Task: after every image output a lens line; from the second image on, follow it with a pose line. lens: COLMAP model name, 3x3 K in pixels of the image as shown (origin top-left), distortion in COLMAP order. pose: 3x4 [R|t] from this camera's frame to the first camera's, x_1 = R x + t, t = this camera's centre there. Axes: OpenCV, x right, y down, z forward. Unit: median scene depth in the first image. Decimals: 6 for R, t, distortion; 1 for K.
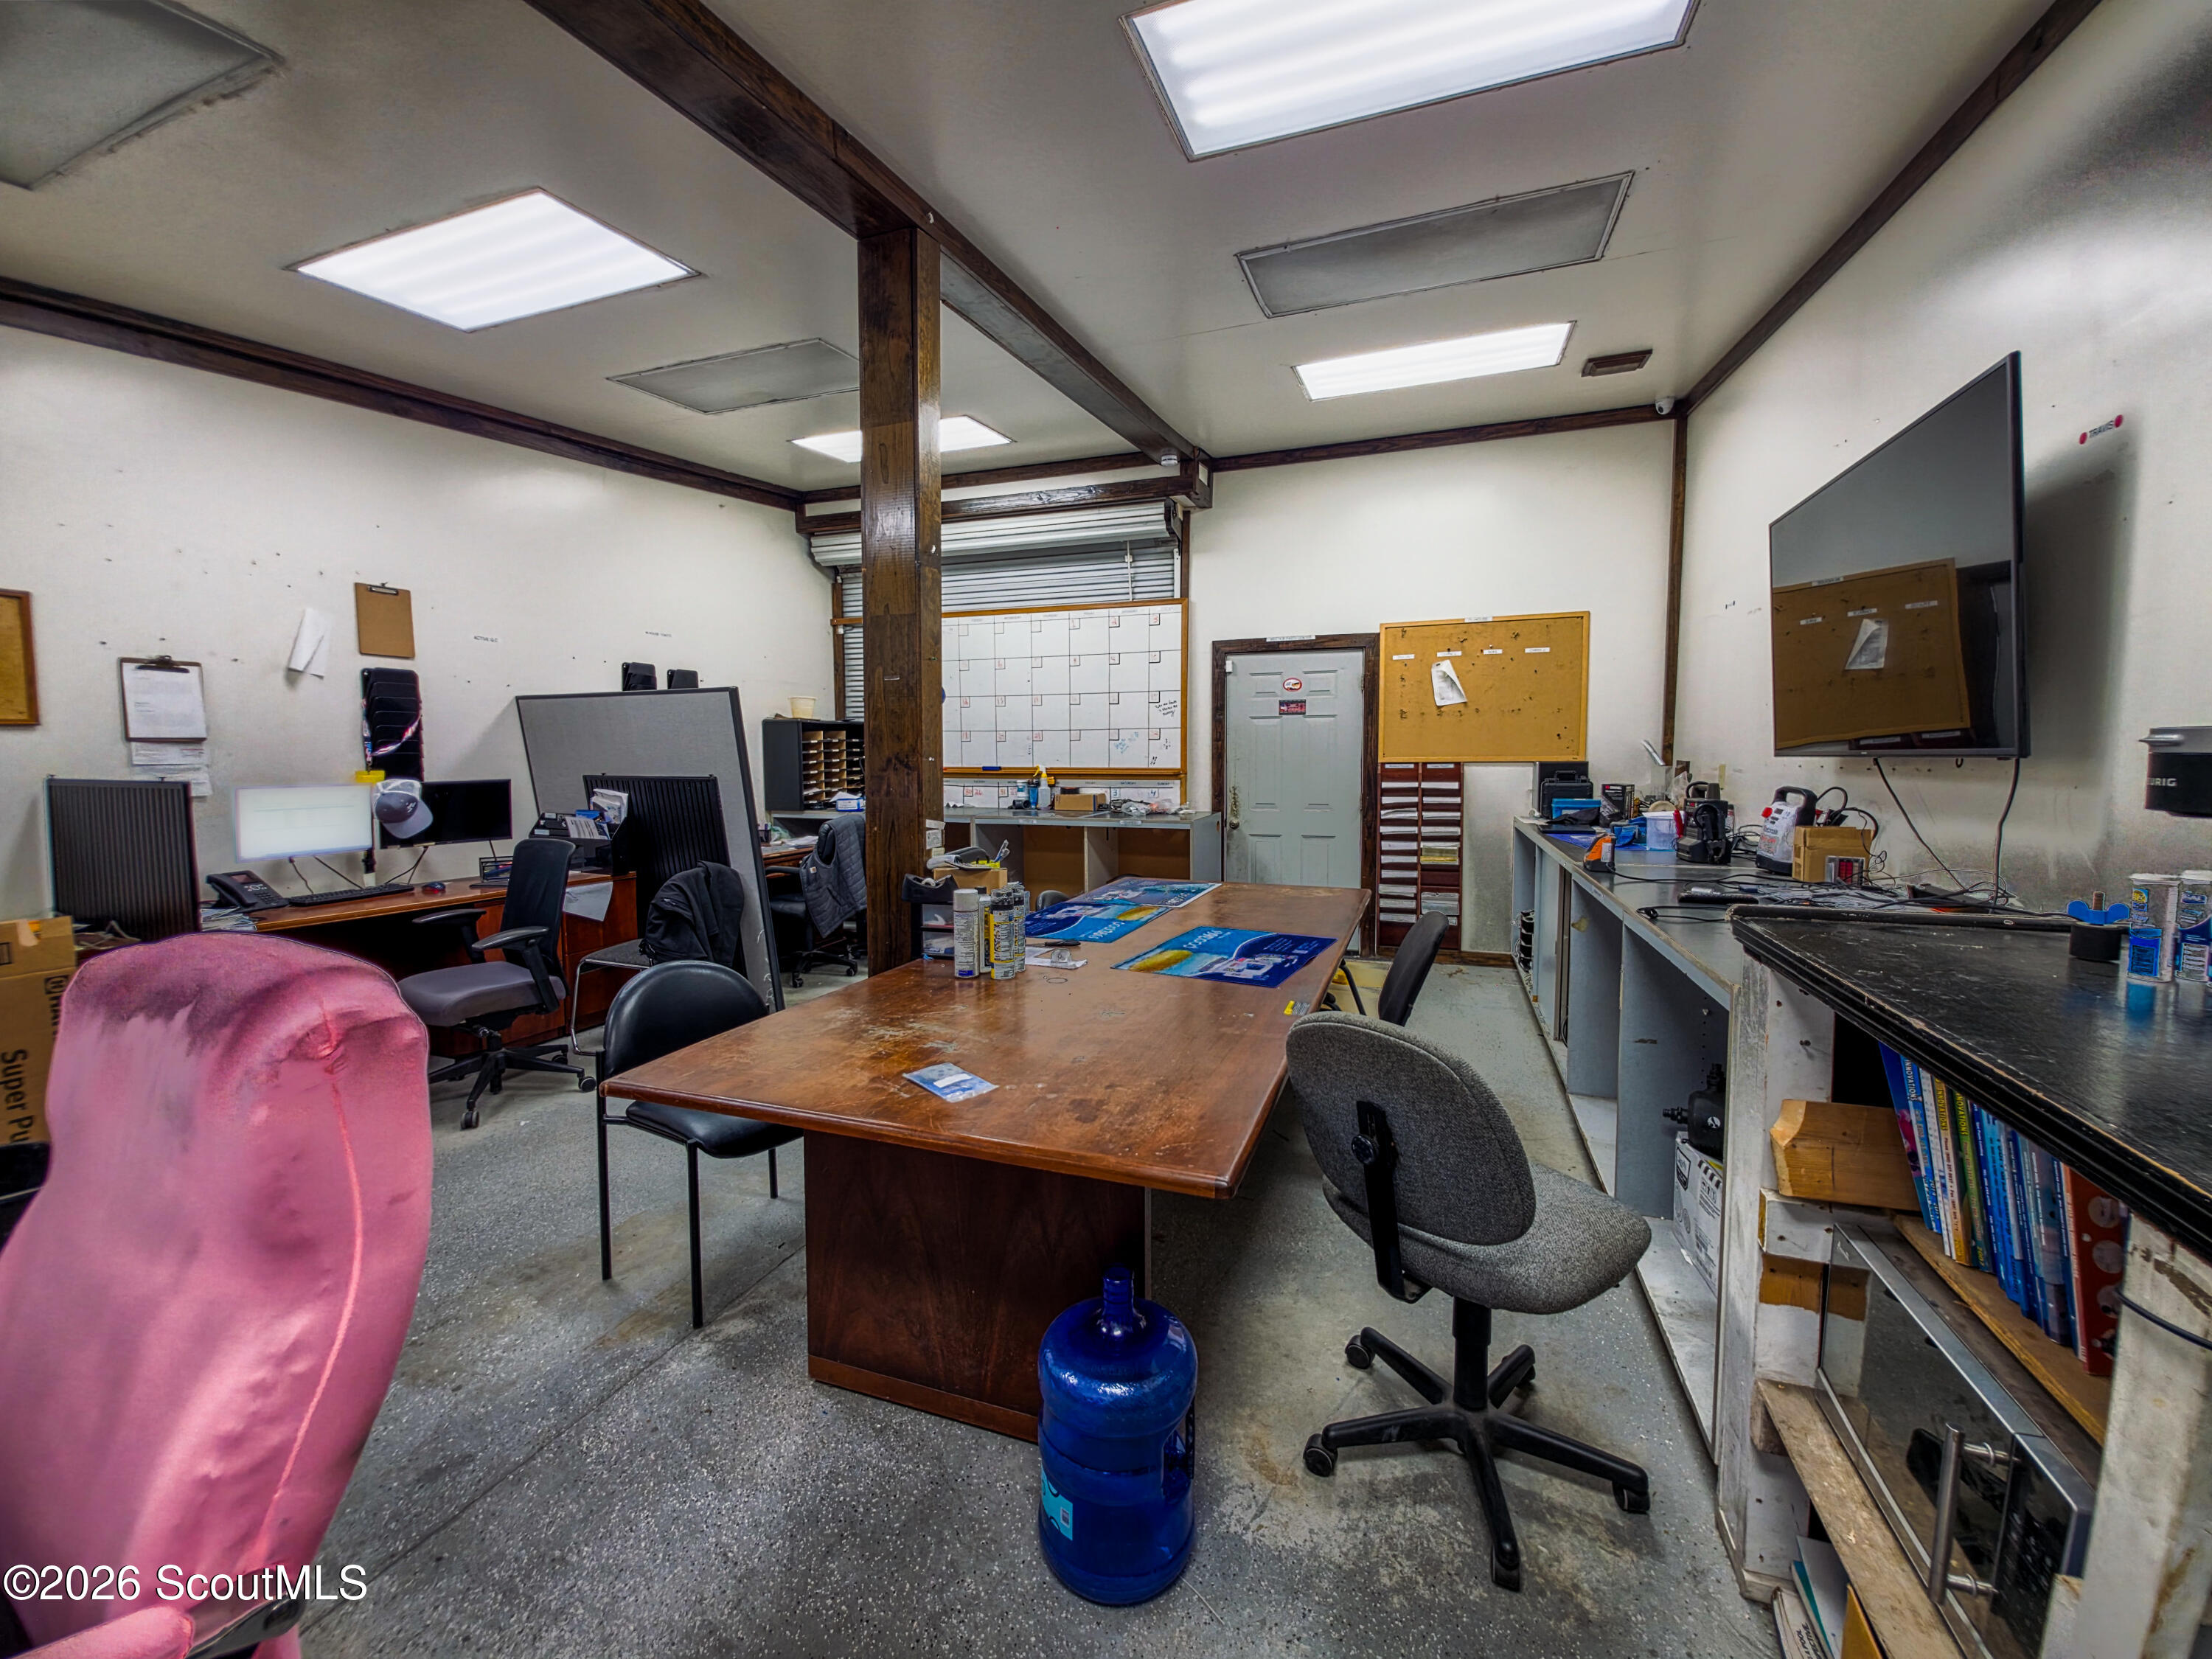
lens RADIAL K [[887.7, 0, 1113.0], [0, 887.7, 819.6], [0, 0, 1]] dist [0.006232, -0.001602]
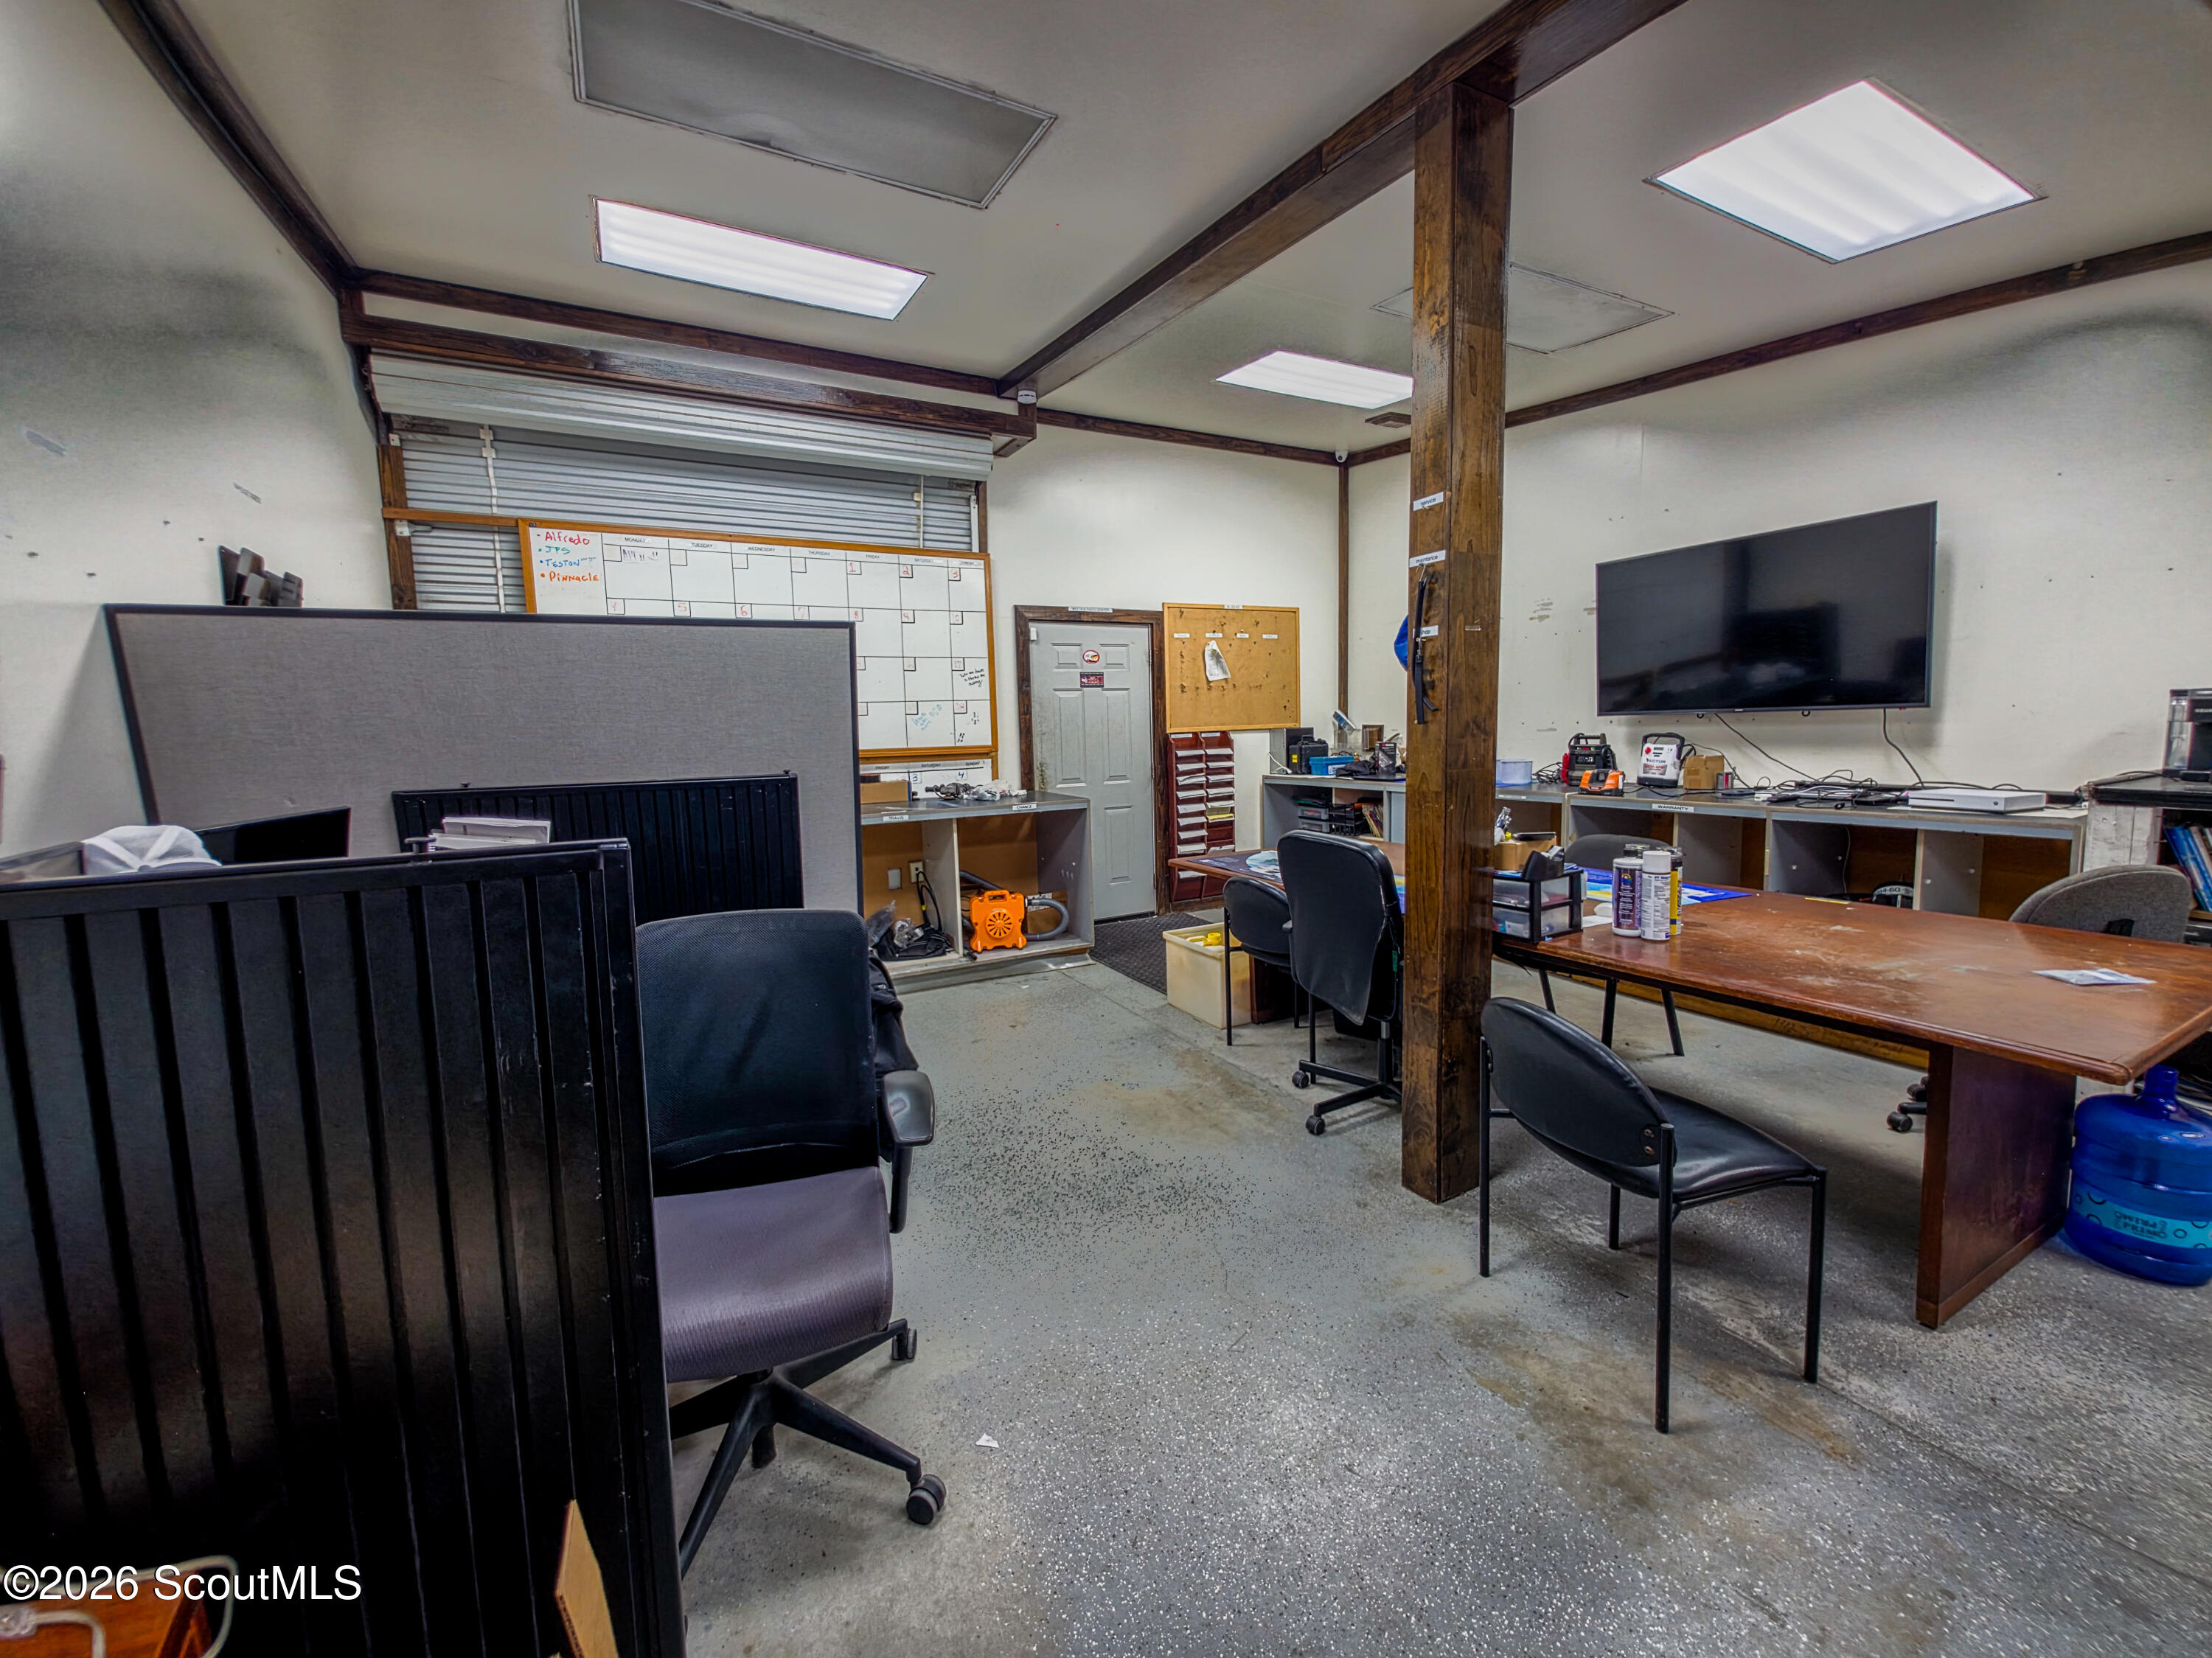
lens RADIAL K [[887.7, 0, 1107.8], [0, 887.7, 819.1], [0, 0, 1]] dist [0.006232, -0.001602]
pose [[0.663395, -0.093881, 0.742357, -0.557894], [0.079586, 0.995323, 0.054751, -0.025300], [-0.744025, 0.022759, 0.667764, 0.341383]]
